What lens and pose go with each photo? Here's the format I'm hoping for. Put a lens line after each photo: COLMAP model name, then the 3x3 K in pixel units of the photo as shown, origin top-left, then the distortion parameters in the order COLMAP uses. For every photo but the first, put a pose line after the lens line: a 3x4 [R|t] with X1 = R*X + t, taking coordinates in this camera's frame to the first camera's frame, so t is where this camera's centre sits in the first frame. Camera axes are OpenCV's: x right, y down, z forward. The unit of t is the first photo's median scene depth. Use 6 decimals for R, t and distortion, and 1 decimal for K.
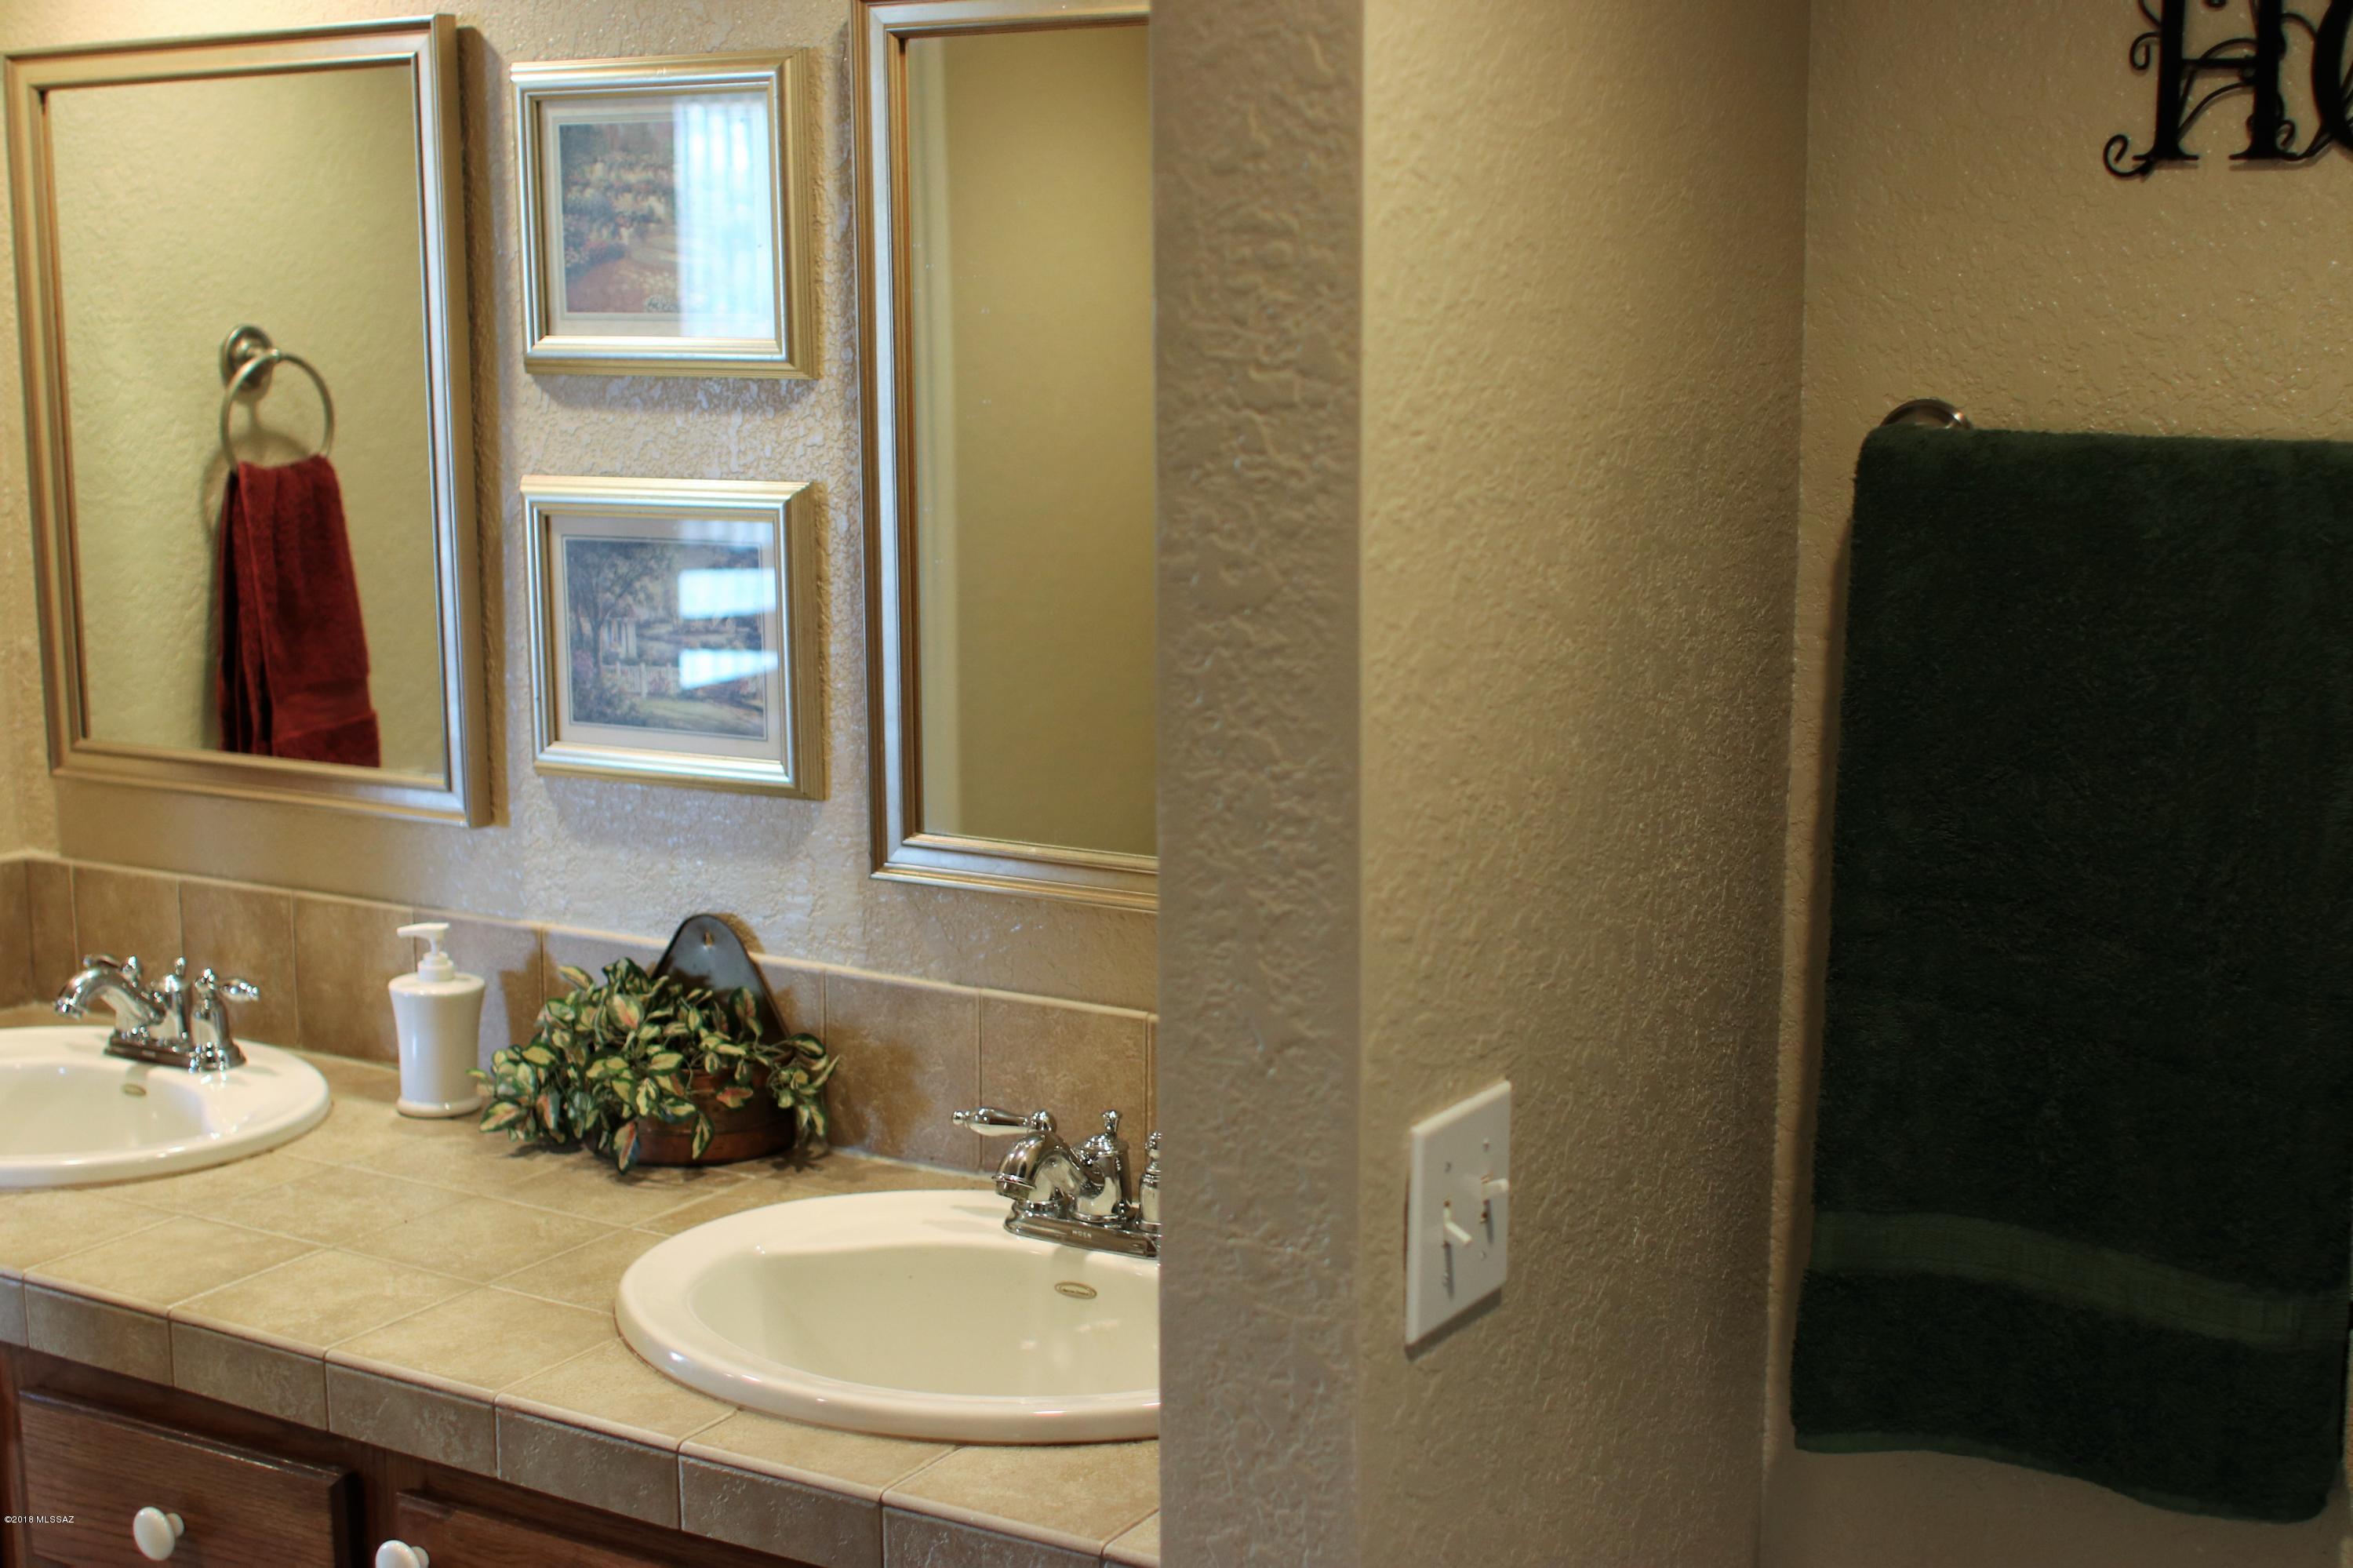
lens RADIAL K [[2972.5, 0, 1176.5], [0, 2972.5, 784.0], [0, 0, 1]] dist [-0.130838, 0.196571]
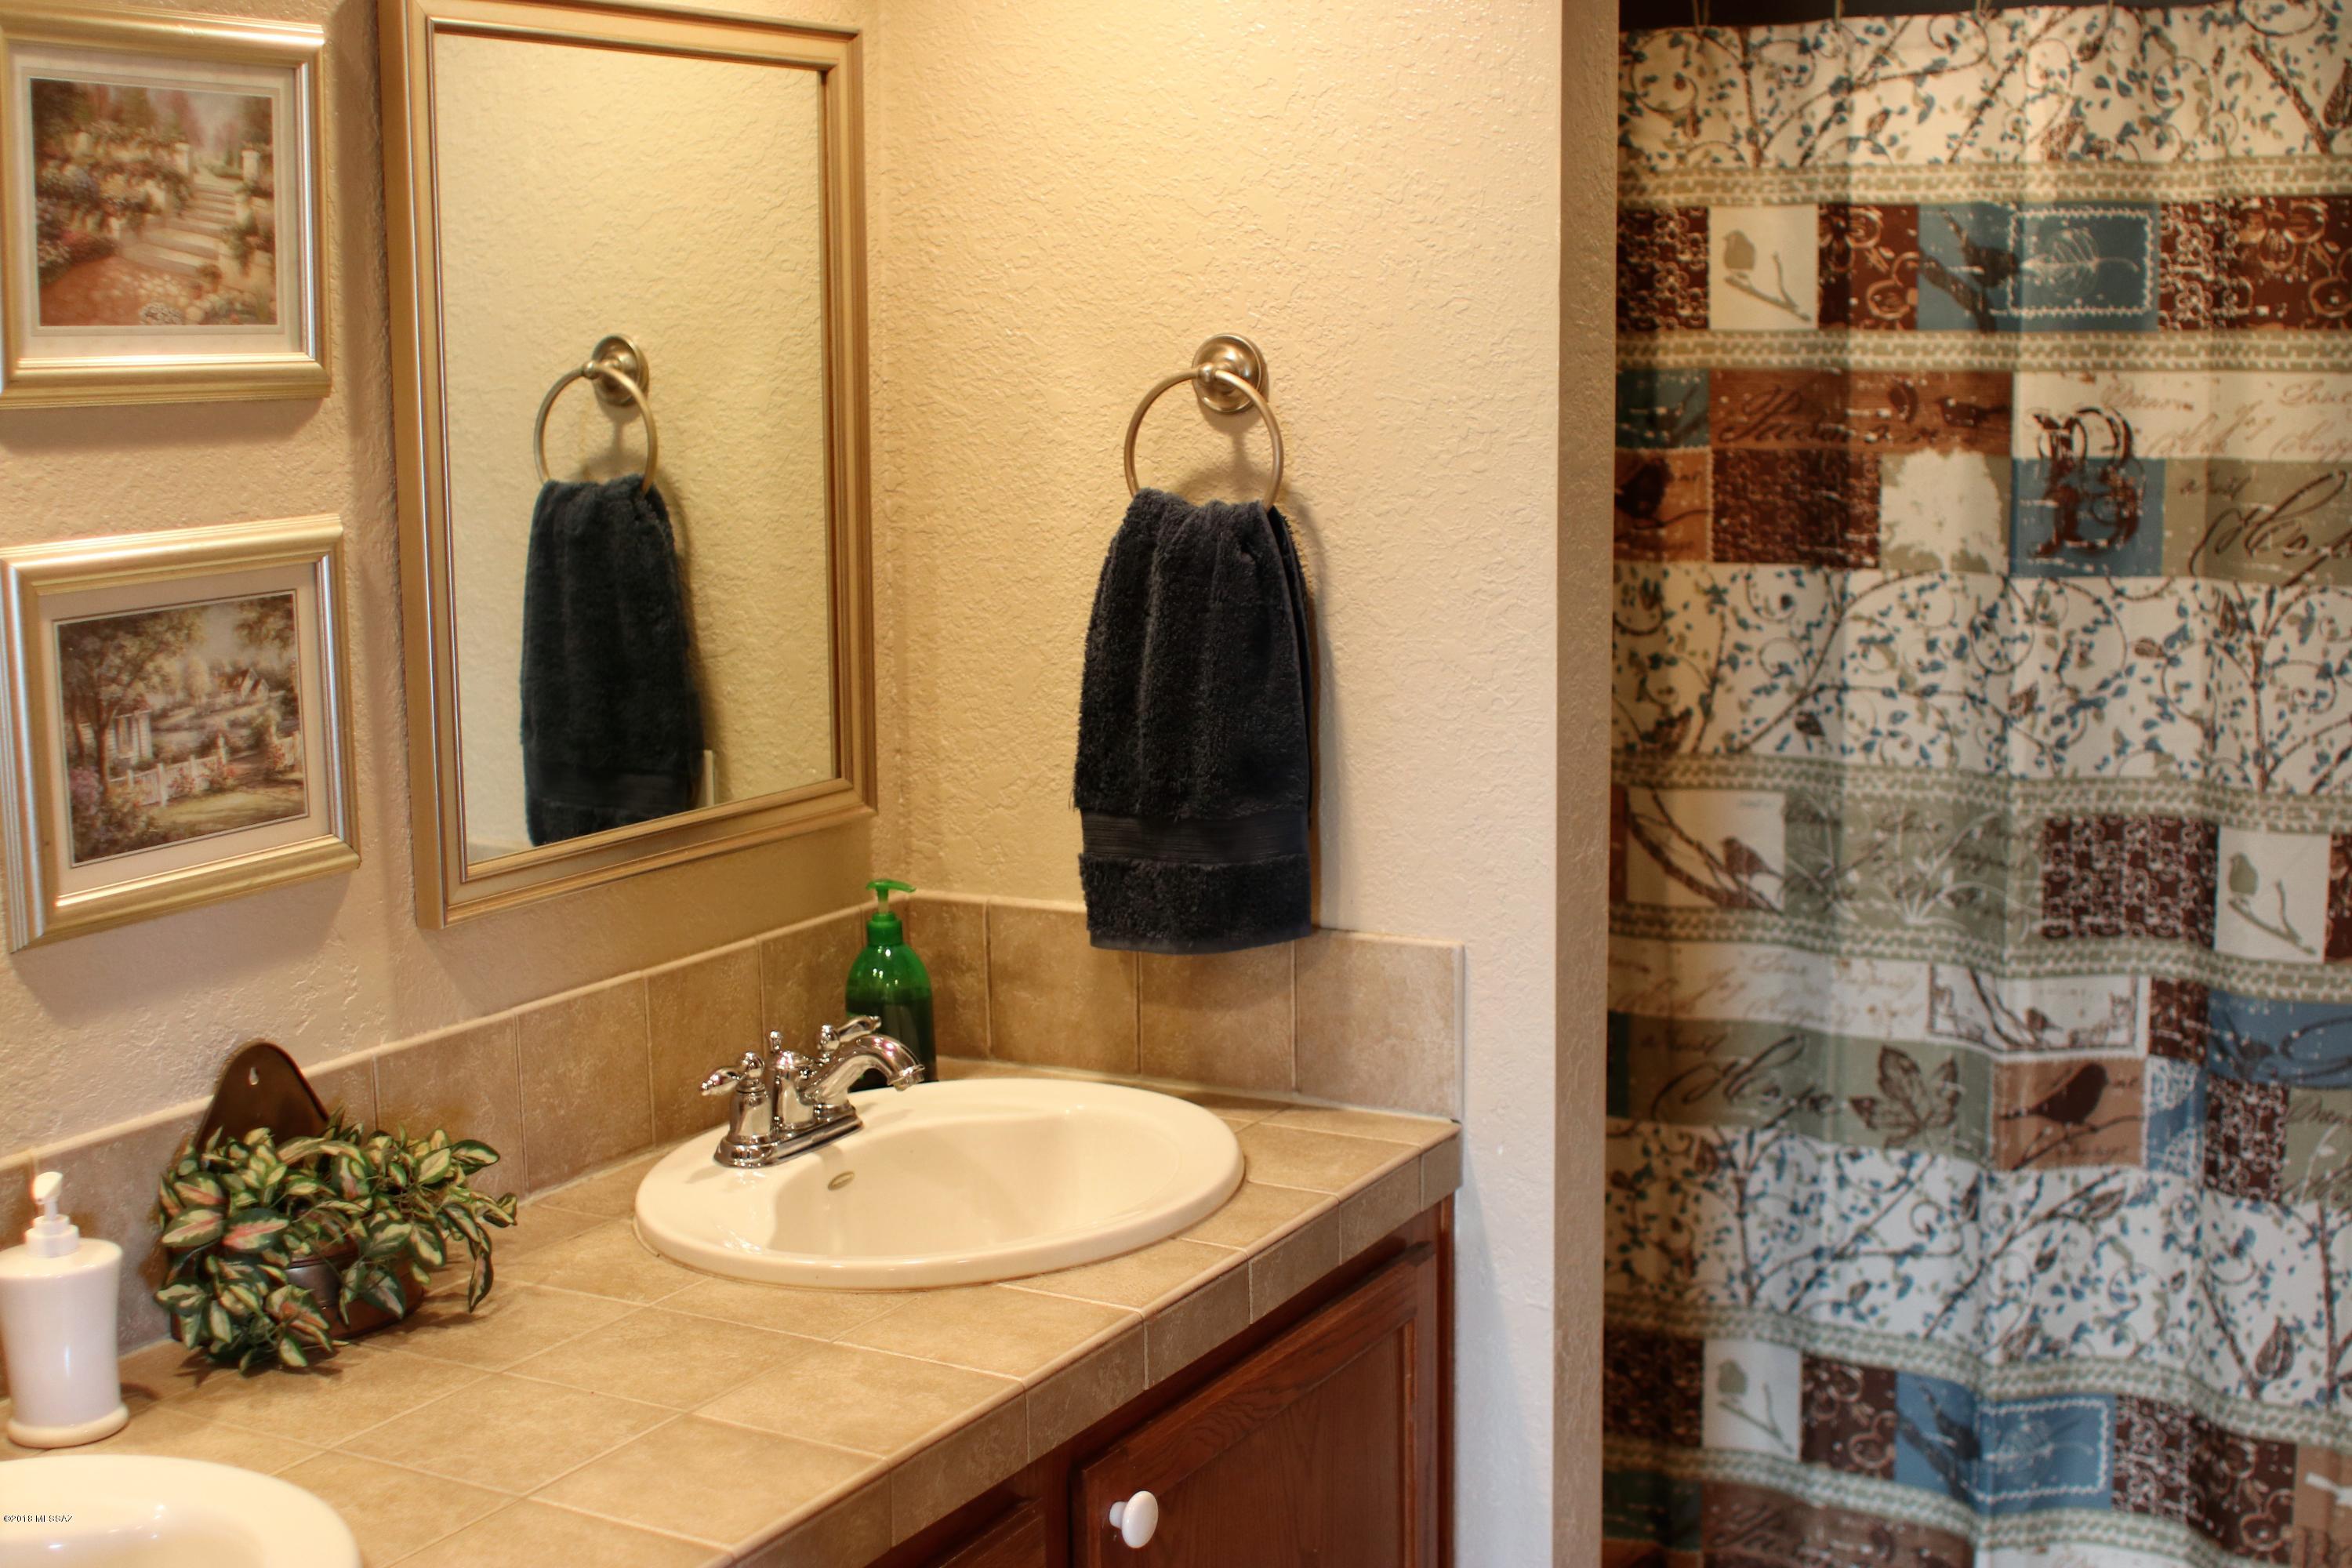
lens RADIAL K [[2971.1, 0, 1176.0], [0, 2971.1, 784.0], [0, 0, 1]] dist [-0.130838, 0.196571]
pose [[-0.021772, -0.154244, 0.987793, -0.995059], [0.175406, 0.972112, 0.155661, -0.113480], [-0.984255, 0.176654, 0.005890, 0.744547]]
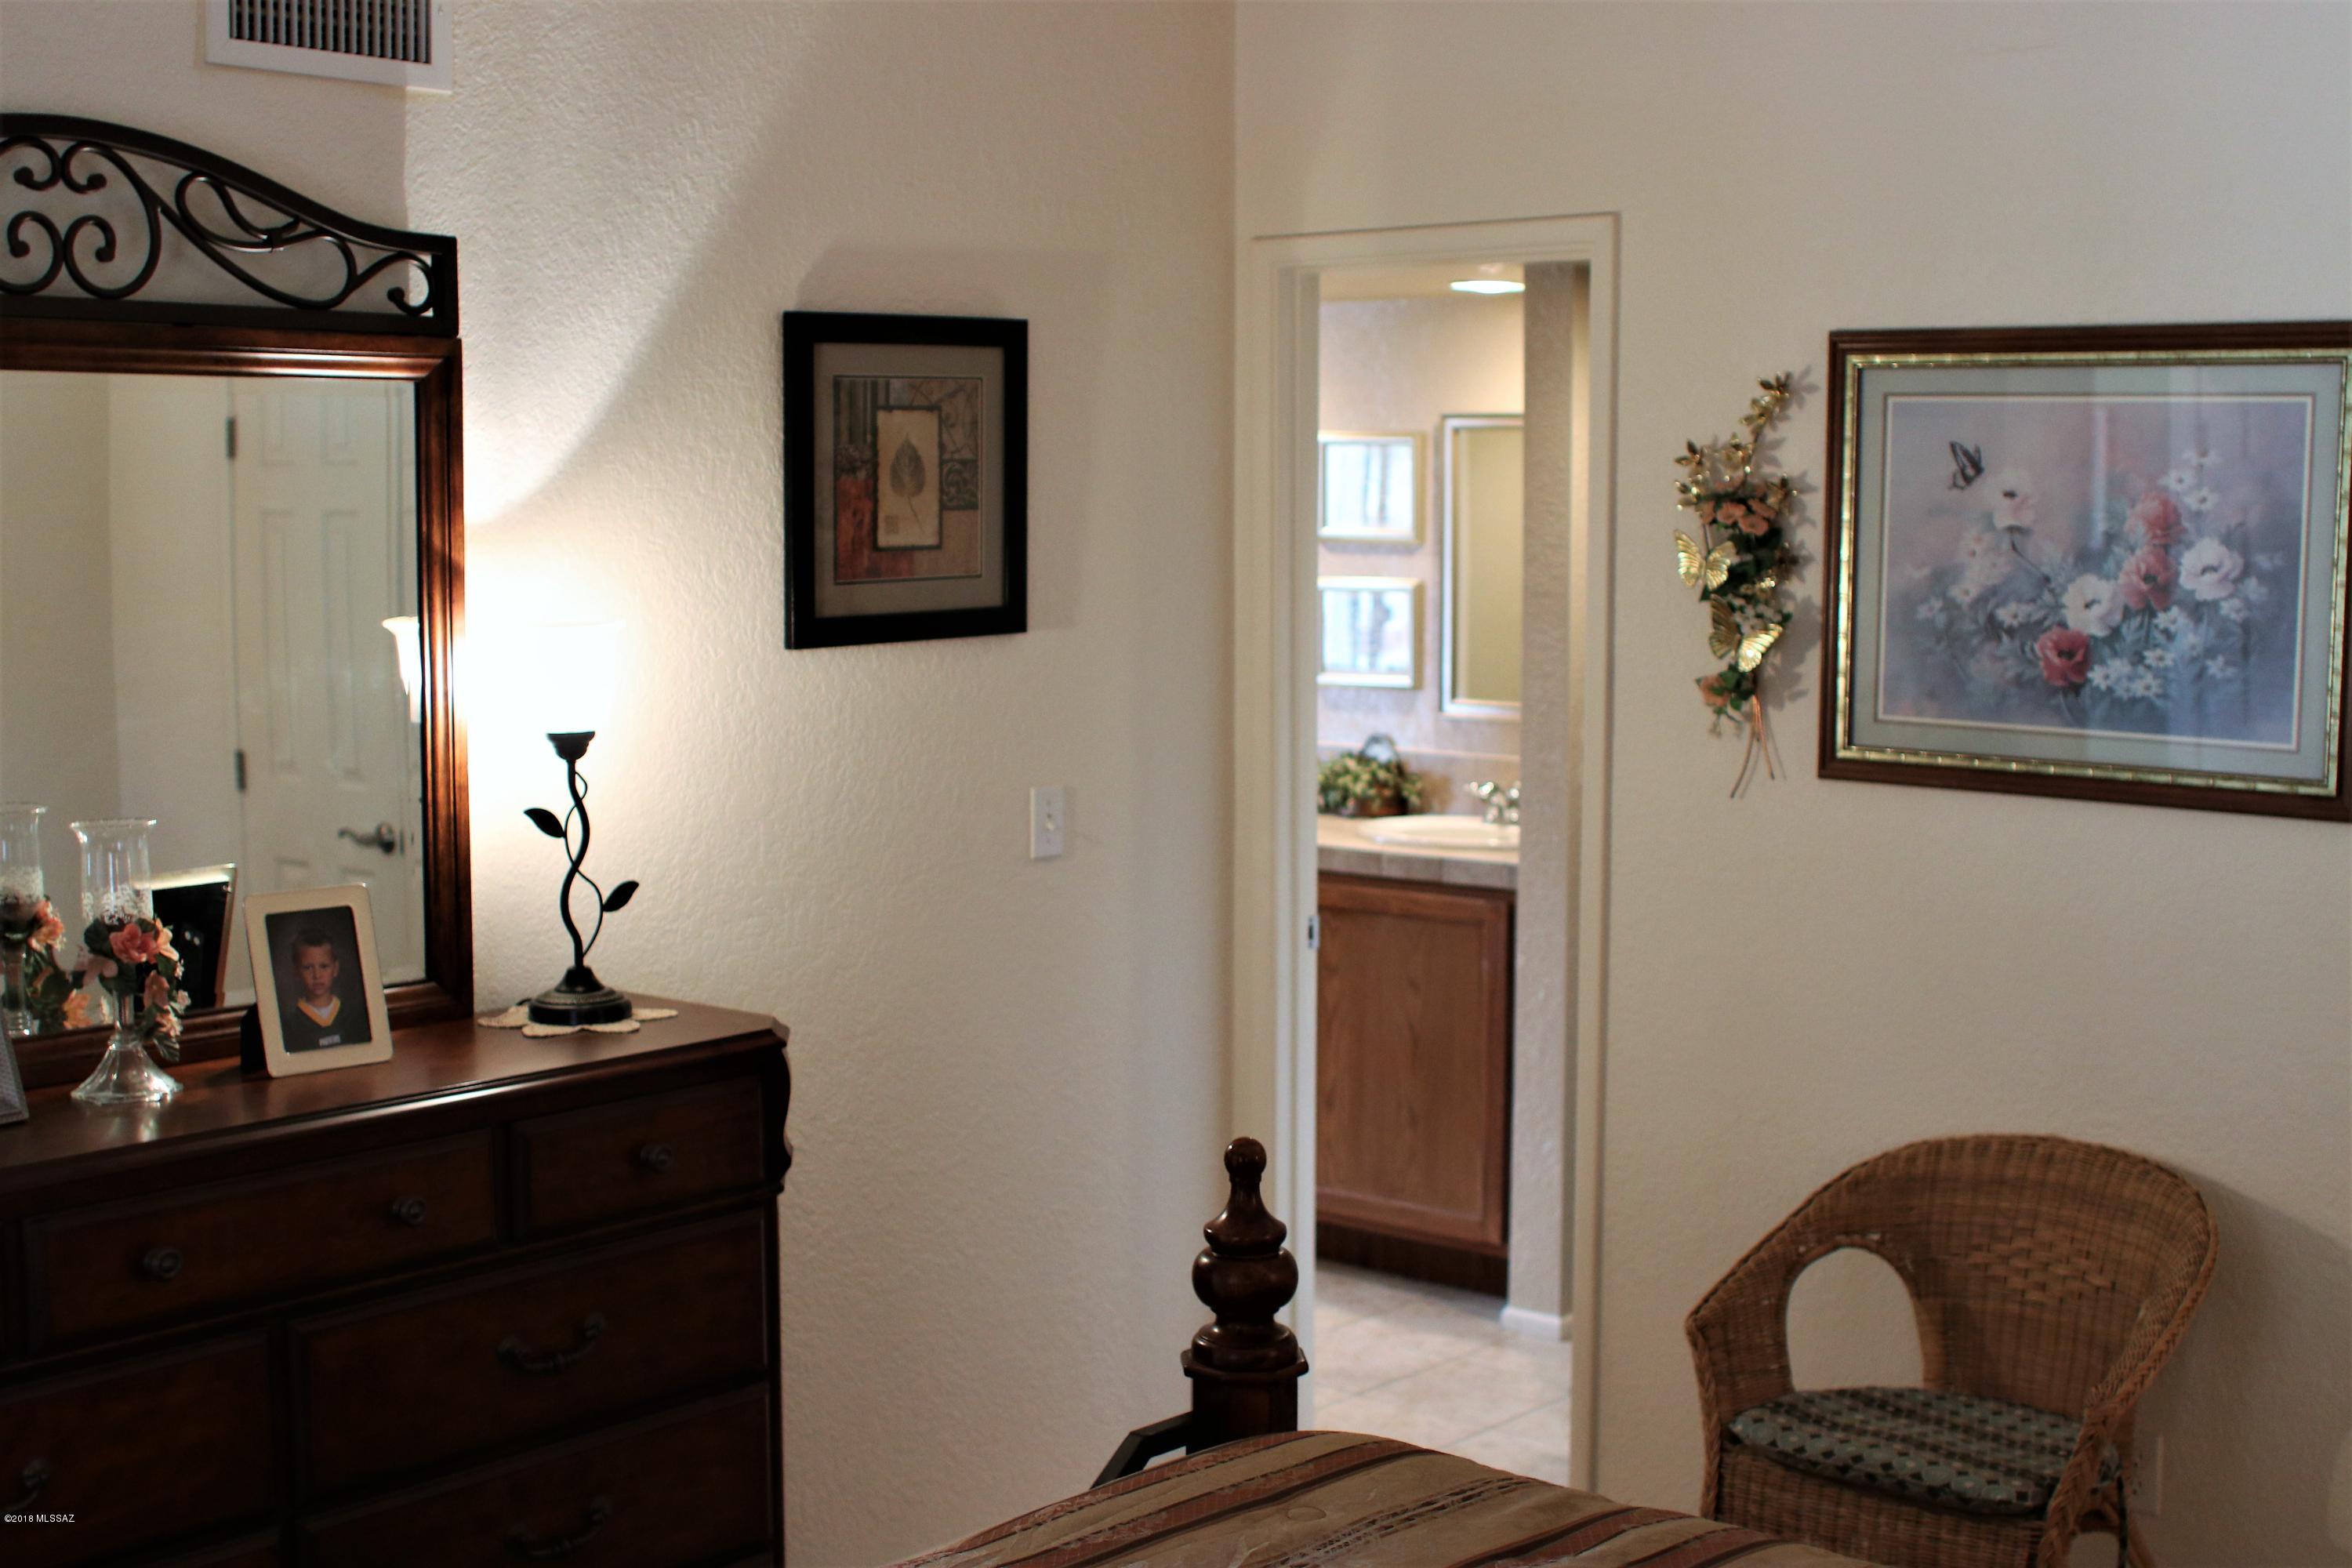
lens RADIAL K [[2971.1, 0, 1176.0], [0, 2971.1, 784.0], [0, 0, 1]] dist [-0.130838, 0.196571]
pose [[0.985259, 0.023723, -0.169417, 0.127021], [-0.035583, 0.997097, -0.067310, 0.279489], [0.167329, 0.072346, 0.983243, -1.746037]]
